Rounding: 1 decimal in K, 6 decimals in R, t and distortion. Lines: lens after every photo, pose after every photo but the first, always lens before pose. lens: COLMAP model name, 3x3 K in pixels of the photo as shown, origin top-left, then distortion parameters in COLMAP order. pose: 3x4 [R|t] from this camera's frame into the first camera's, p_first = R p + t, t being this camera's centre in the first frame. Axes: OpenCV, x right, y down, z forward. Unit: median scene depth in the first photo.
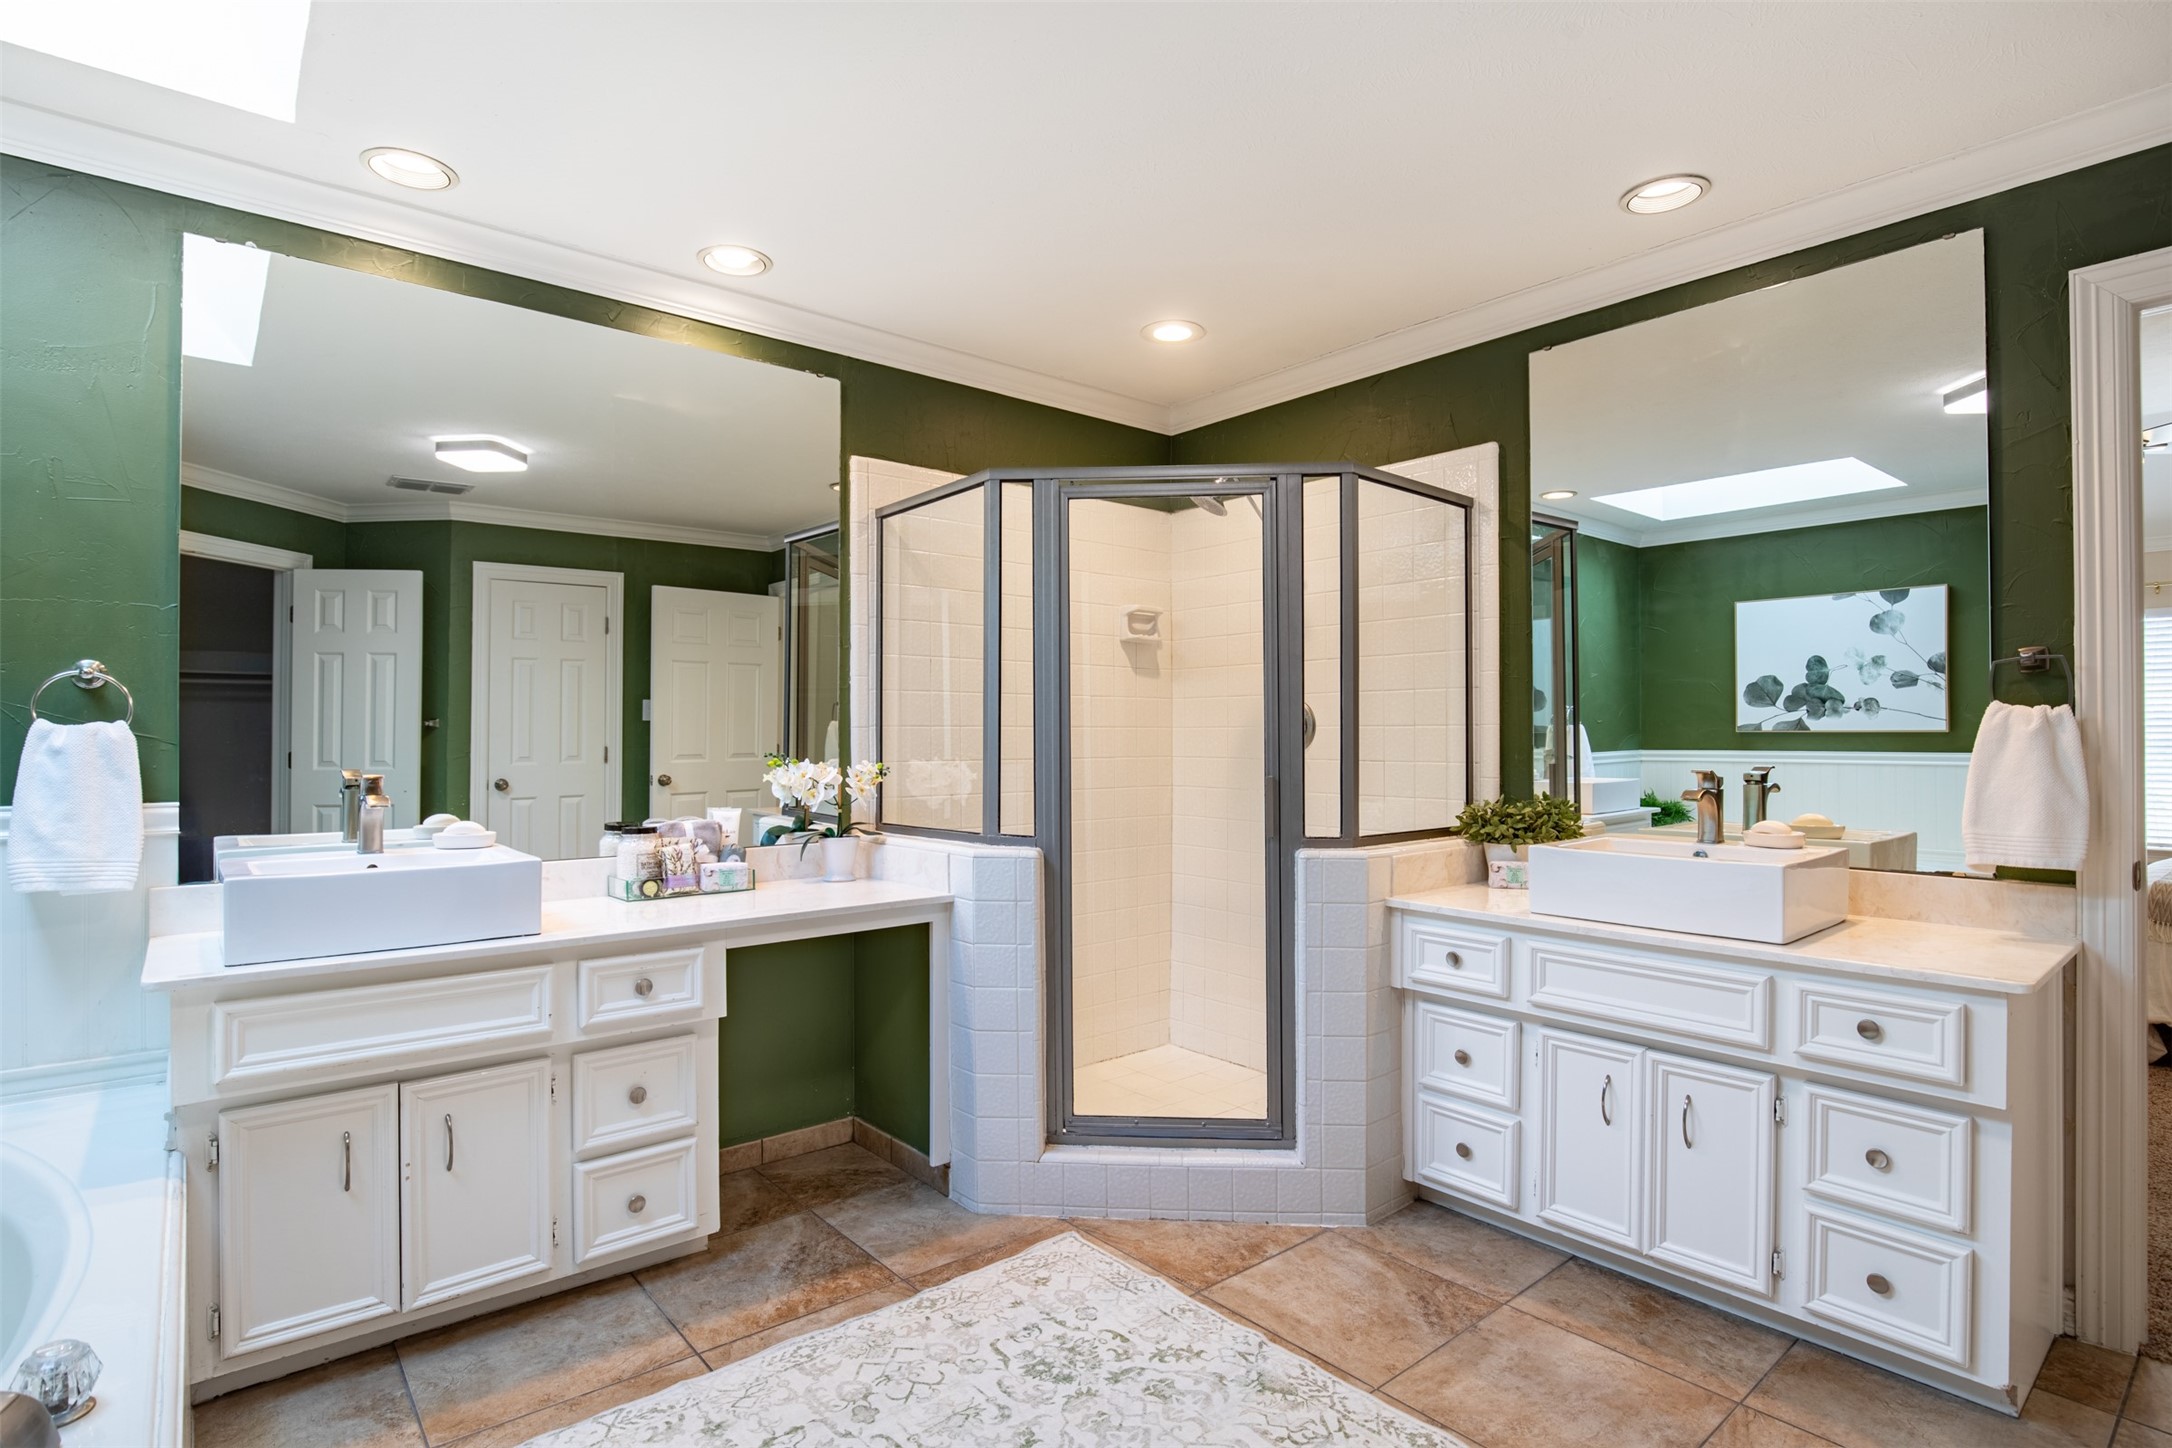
lens RADIAL K [[1085.1, 0, 1086.7], [0, 1085.1, 726.6], [0, 0, 1]] dist [-0.013862, -0.000440]
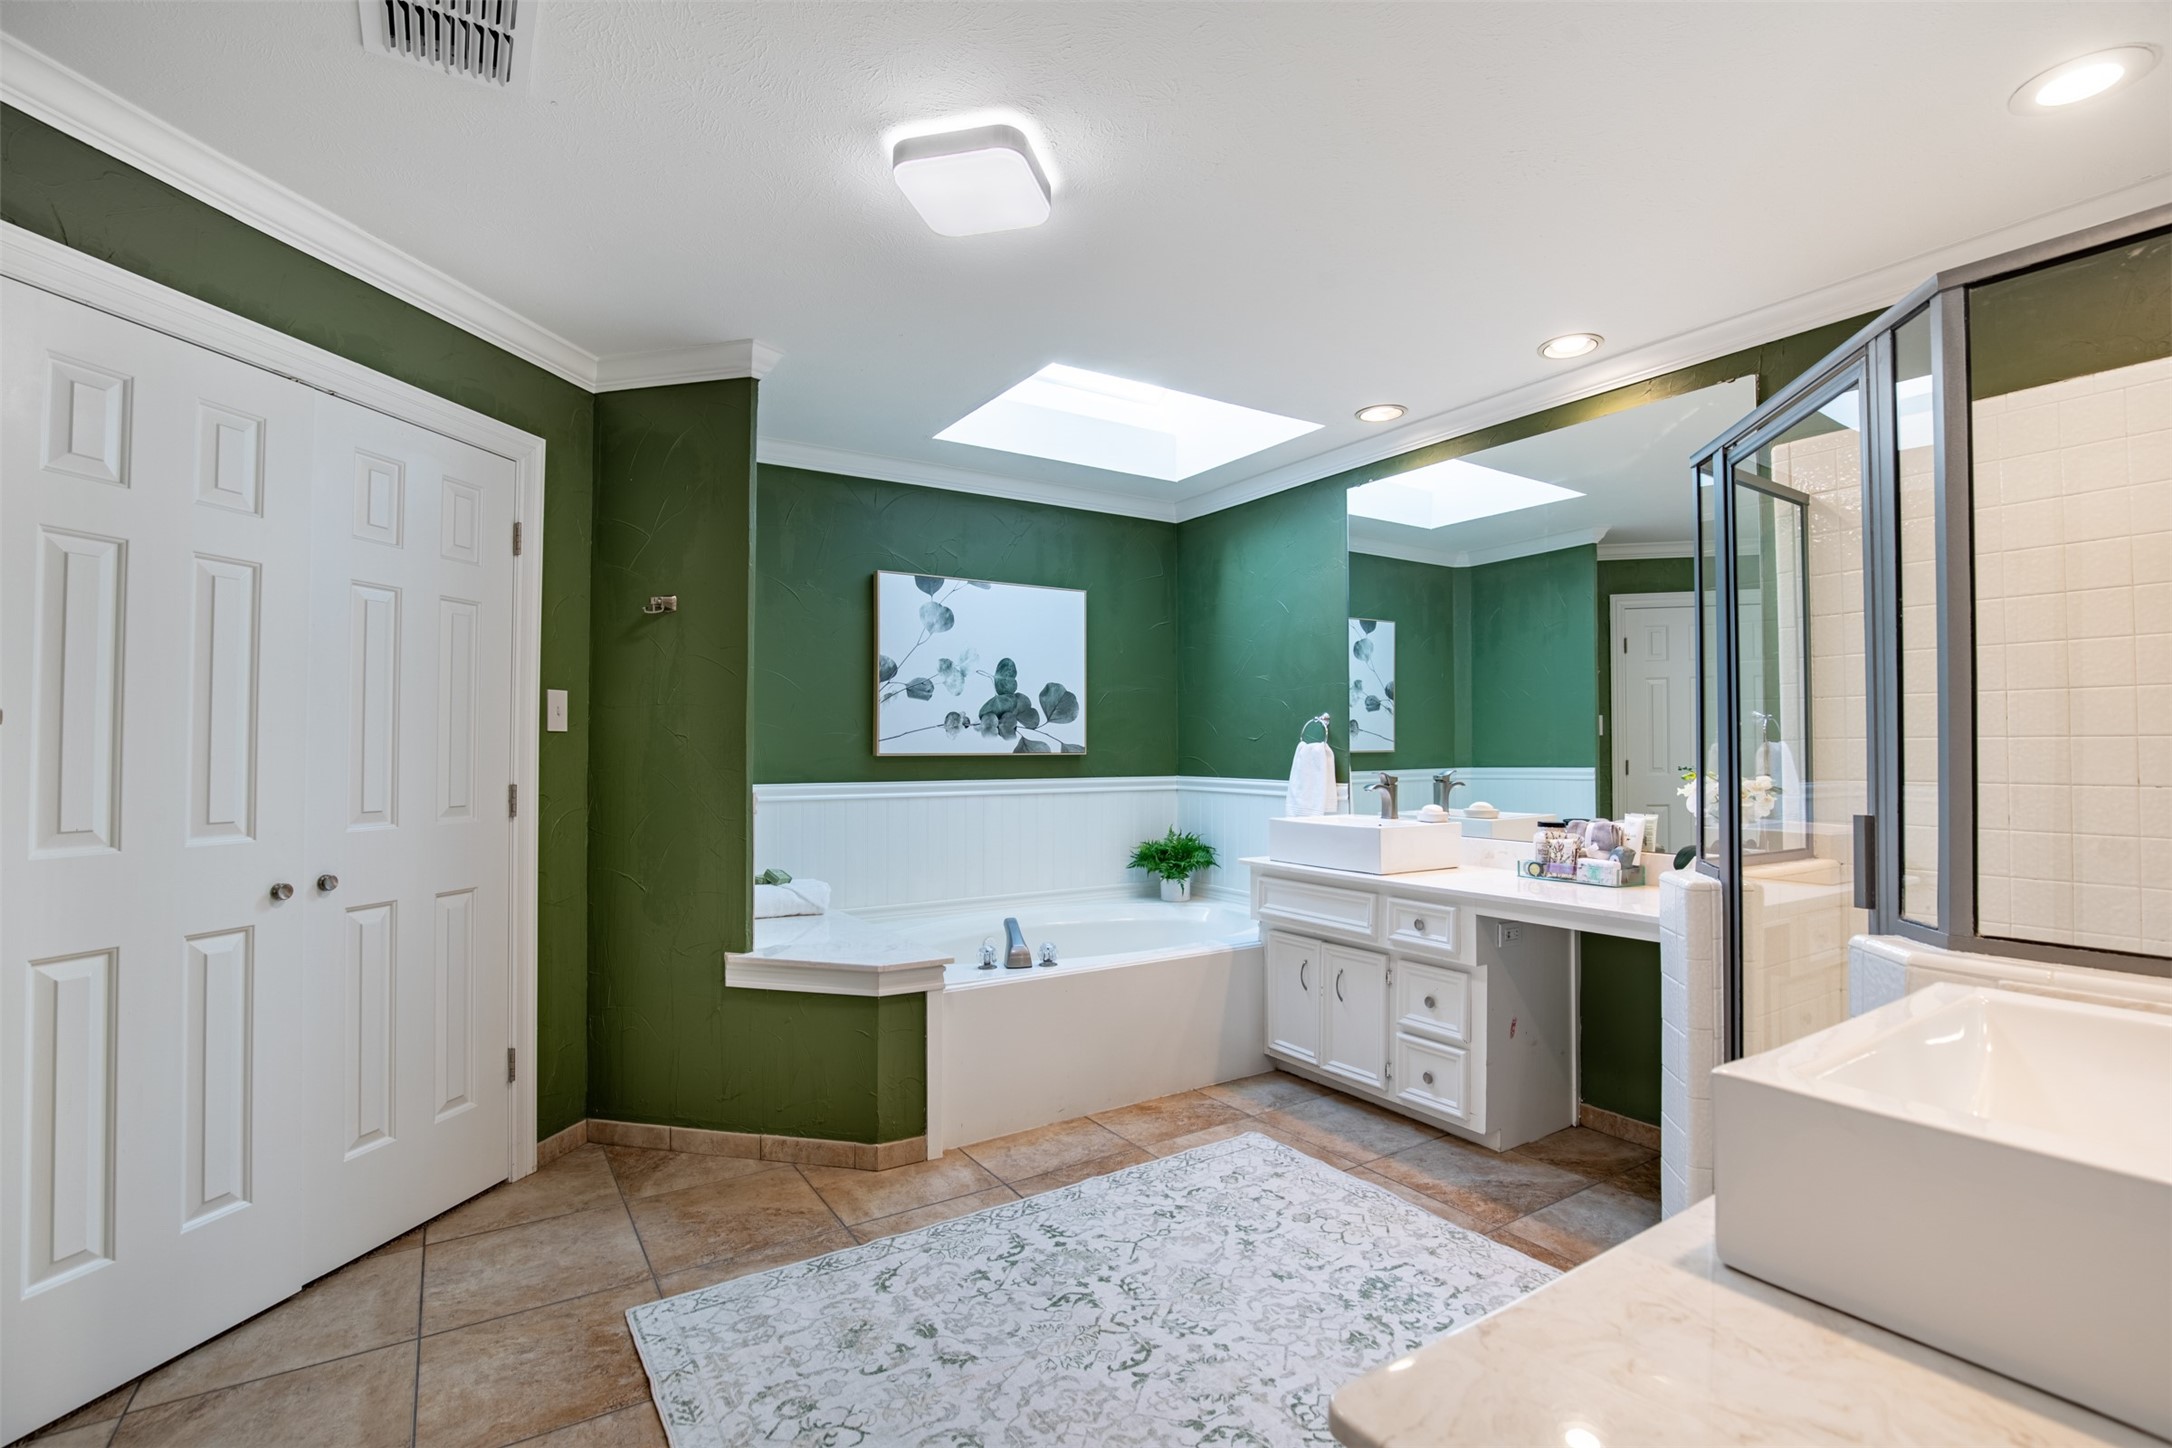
lens RADIAL K [[987.3, 0, 1092.3], [0, 987.3, 734.8], [0, 0, 1]] dist [-0.033265, 0.004878]
pose [[-0.115791, -0.015003, -0.993160, 0.990905], [0.005108, 0.999864, -0.015700, 0.008502], [0.993260, -0.006891, -0.115698, 0.764019]]
